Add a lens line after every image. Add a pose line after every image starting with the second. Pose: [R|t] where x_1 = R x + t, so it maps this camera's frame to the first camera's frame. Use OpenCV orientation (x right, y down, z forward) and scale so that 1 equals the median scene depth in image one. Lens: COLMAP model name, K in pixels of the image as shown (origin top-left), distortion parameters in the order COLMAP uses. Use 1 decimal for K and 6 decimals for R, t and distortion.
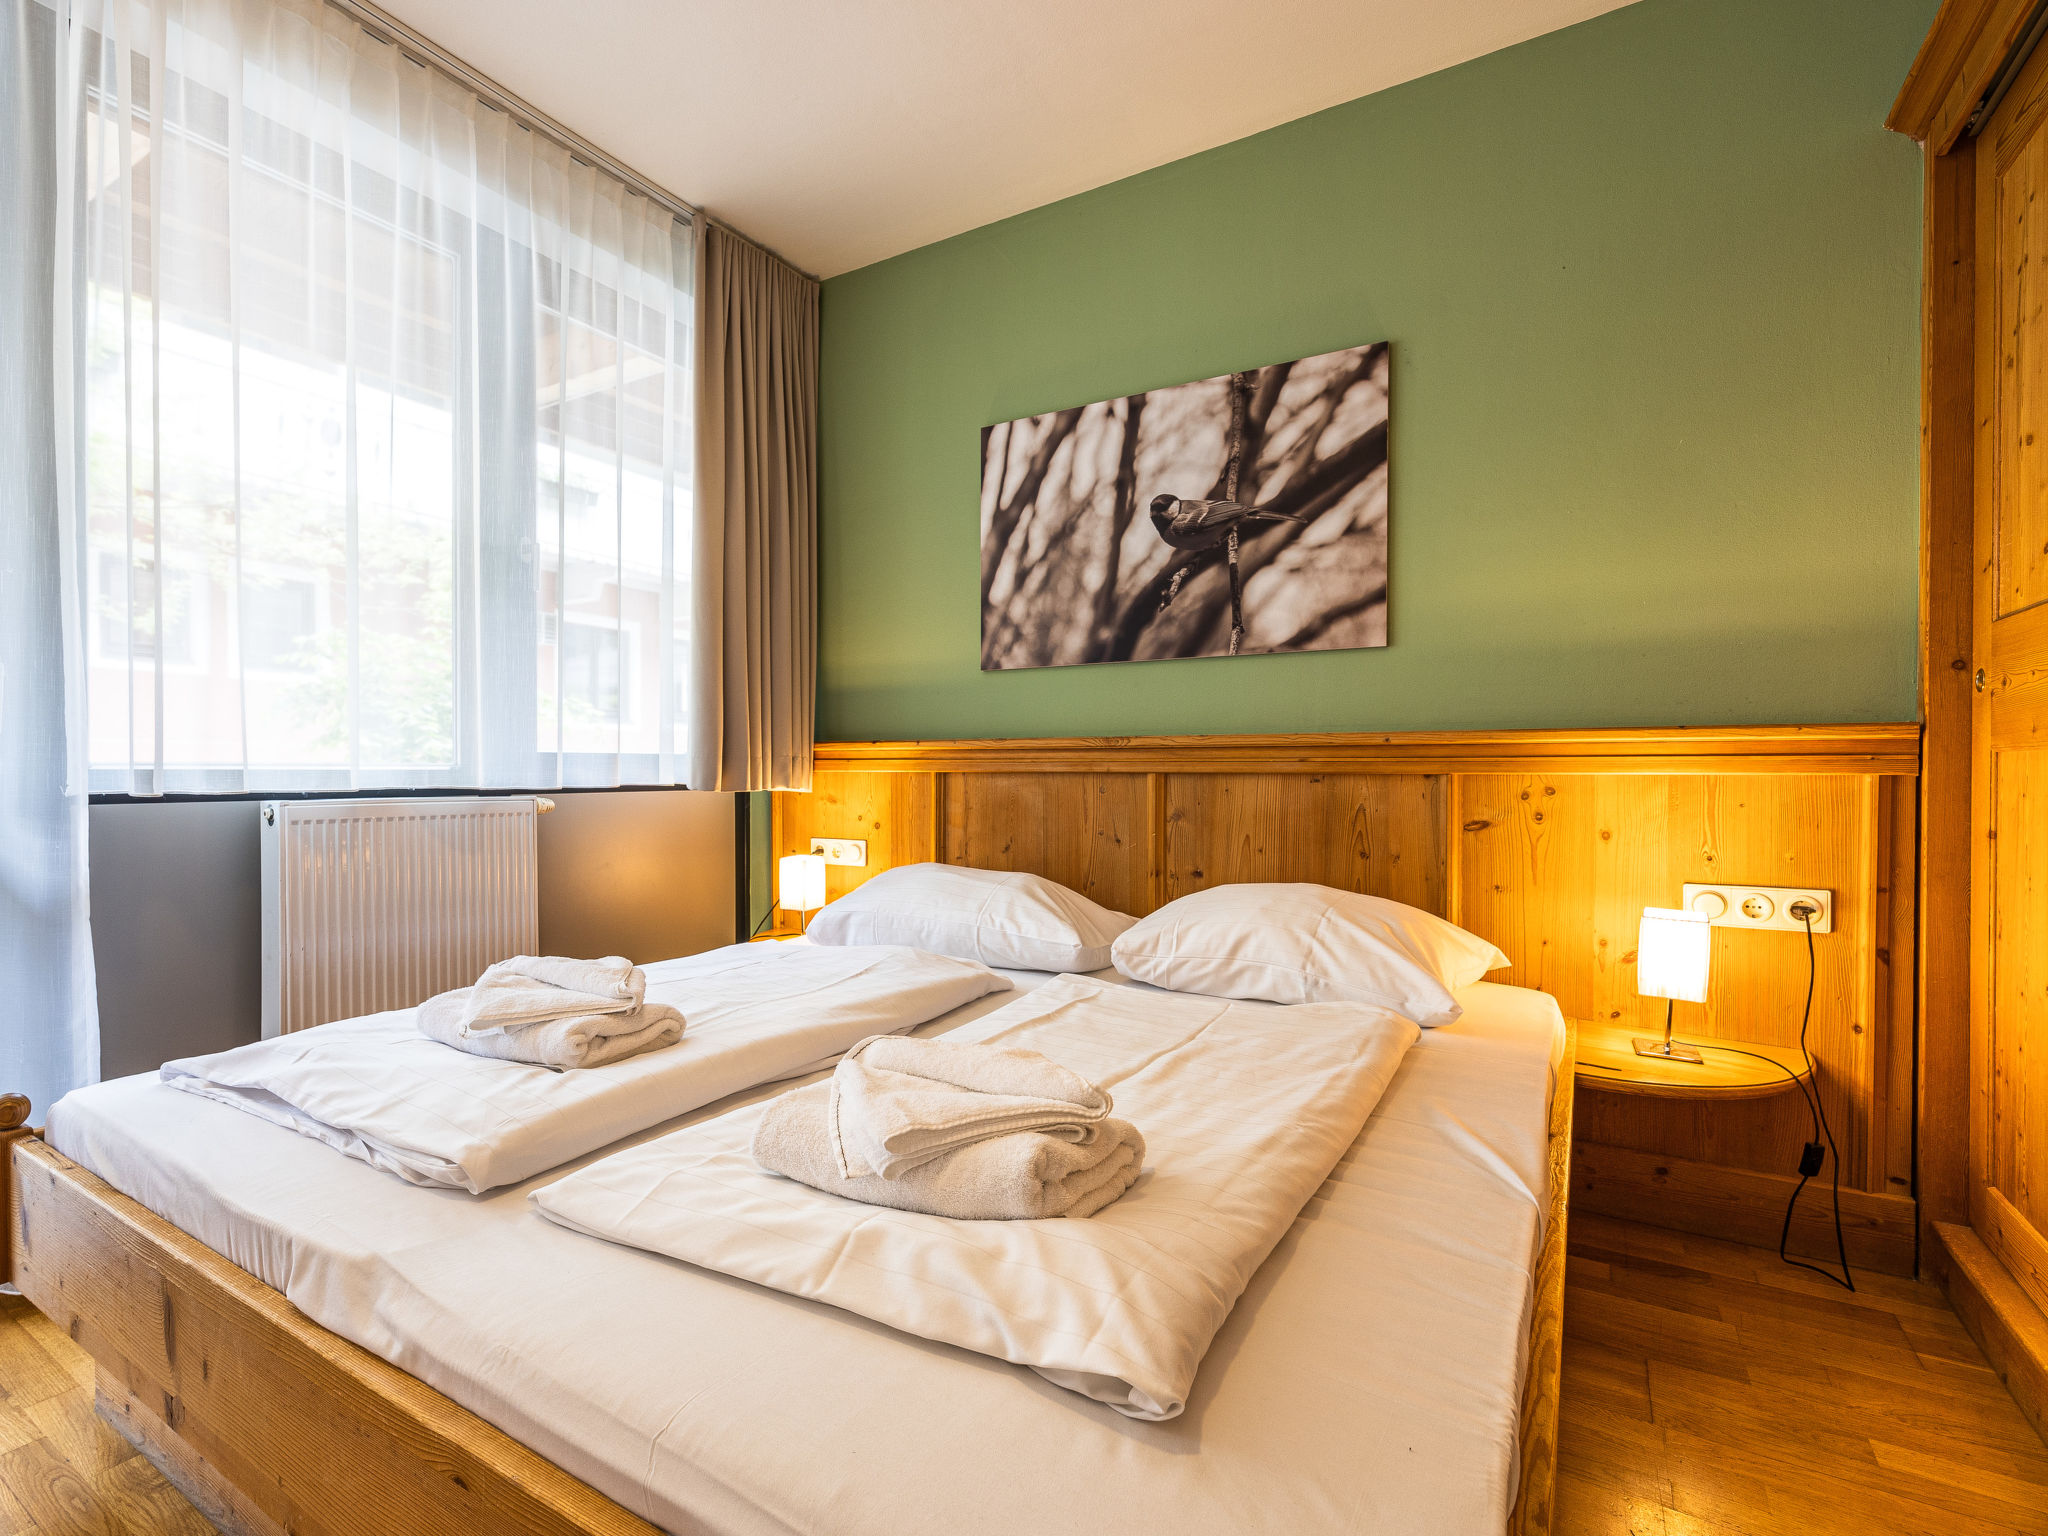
lens RADIAL K [[1031.5, 0, 1038.4], [0, 1031.5, 785.8], [0, 0, 1]] dist [-0.003803, 0.000330]
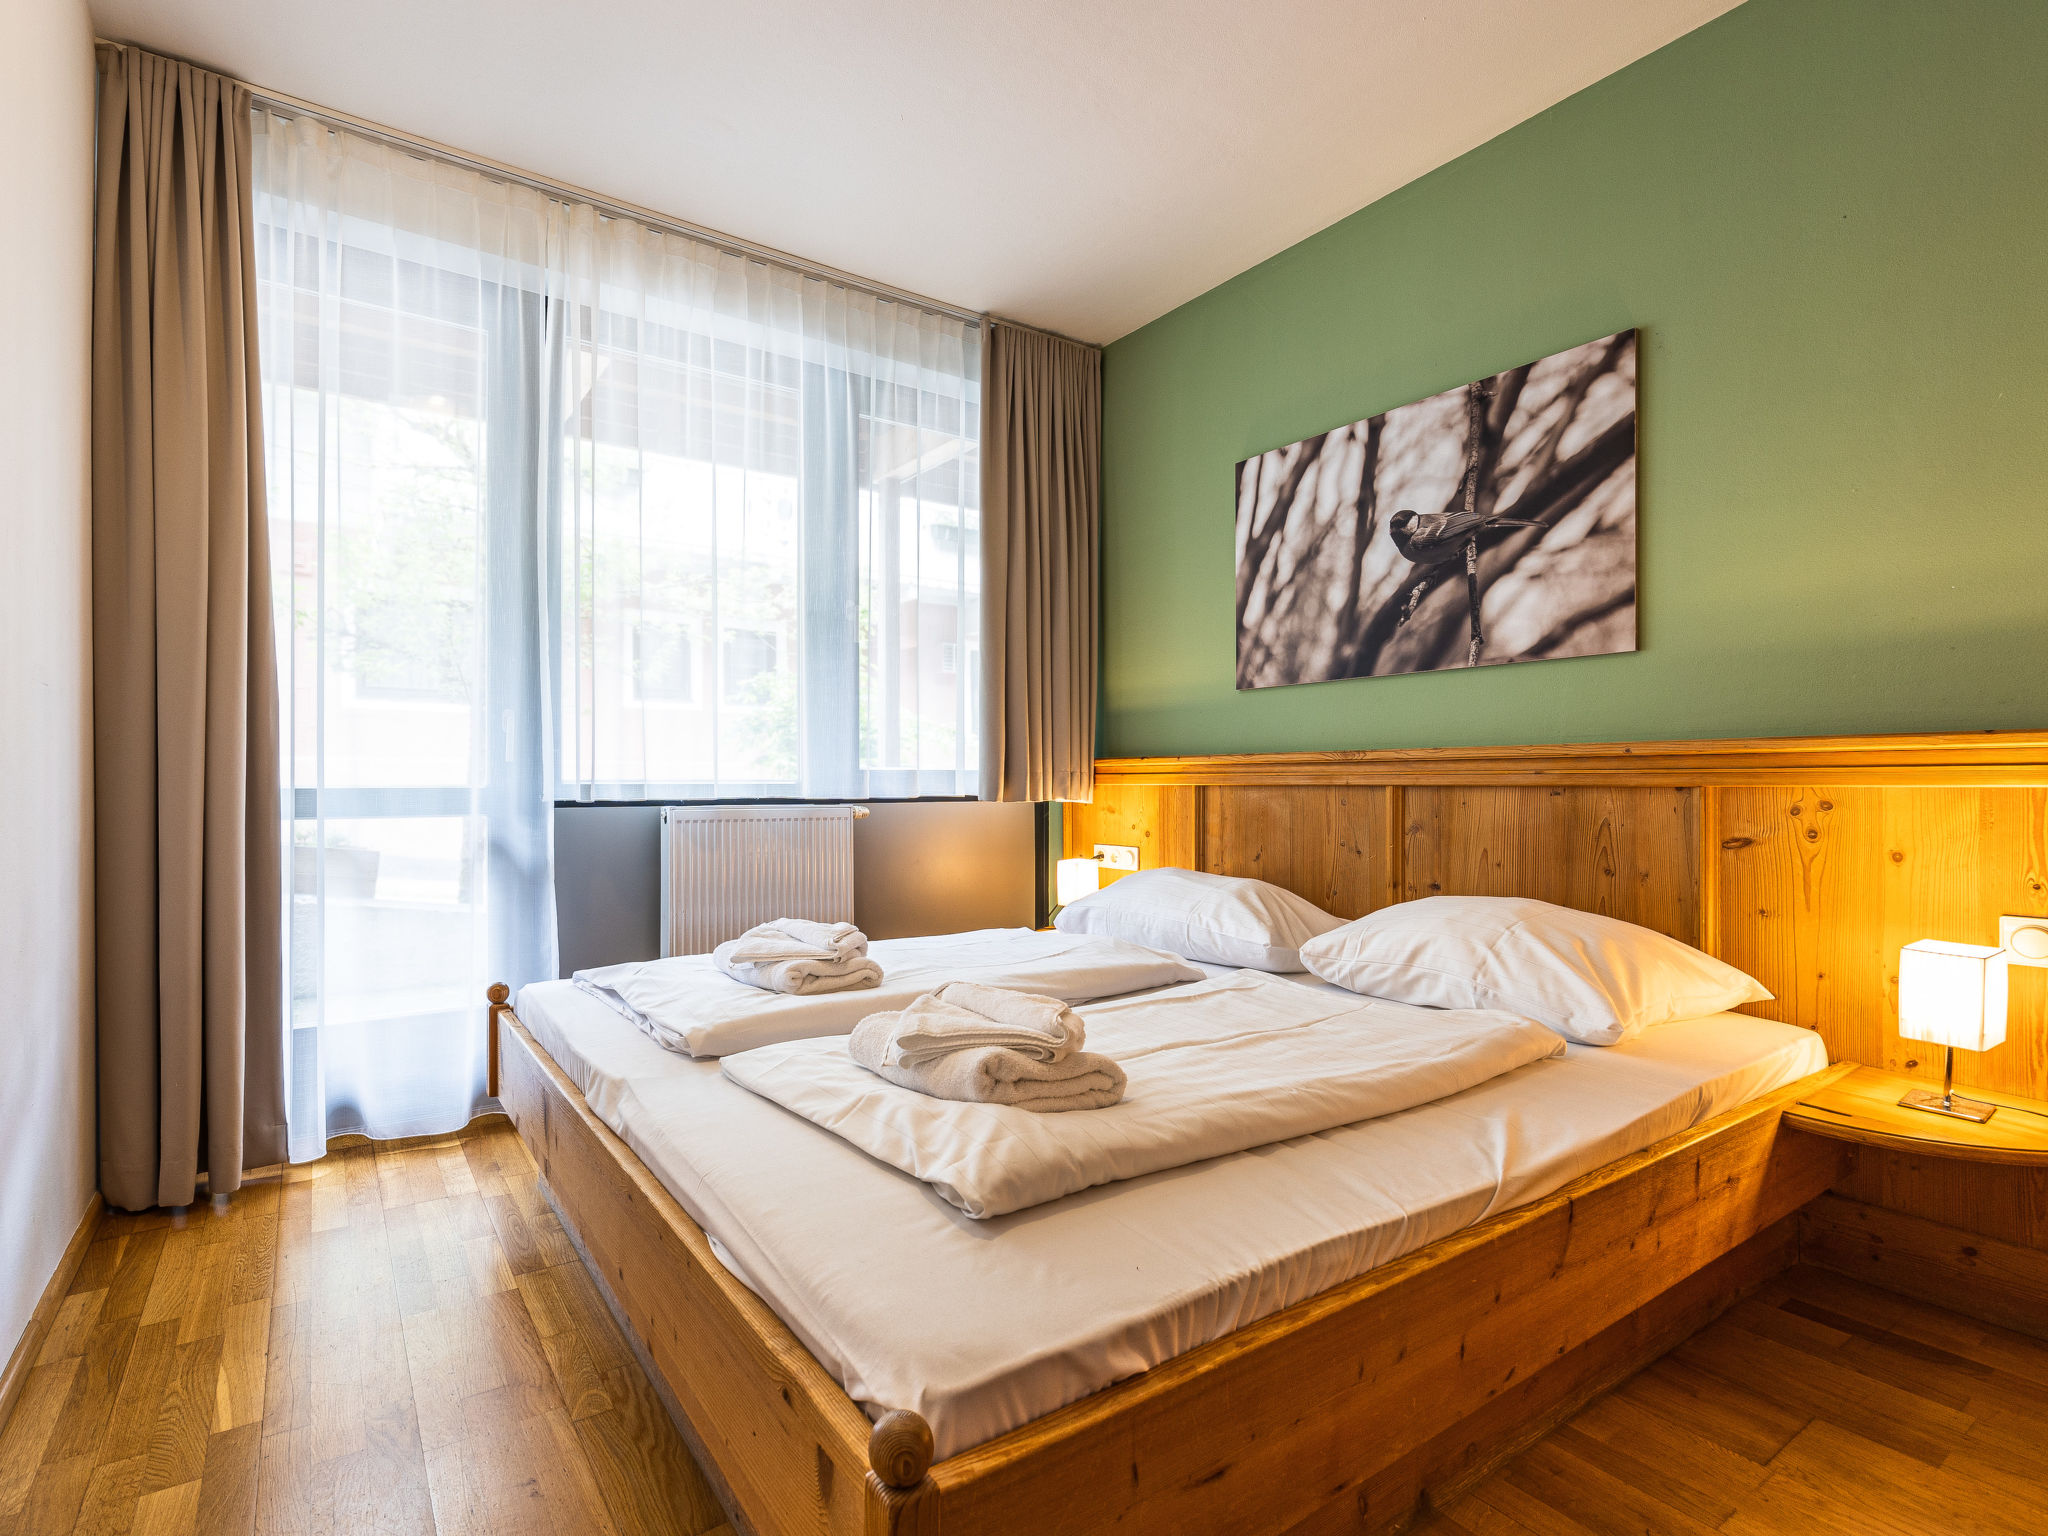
lens RADIAL K [[1031.5, 0, 1007.9], [0, 1031.5, 791.7], [0, 0, 1]] dist [-0.003803, 0.000330]
pose [[0.918364, 0.001303, -0.395735, 0.183333], [-0.003946, 0.999975, -0.005867, 0.000877], [0.395717, 0.006950, 0.918346, -0.088824]]
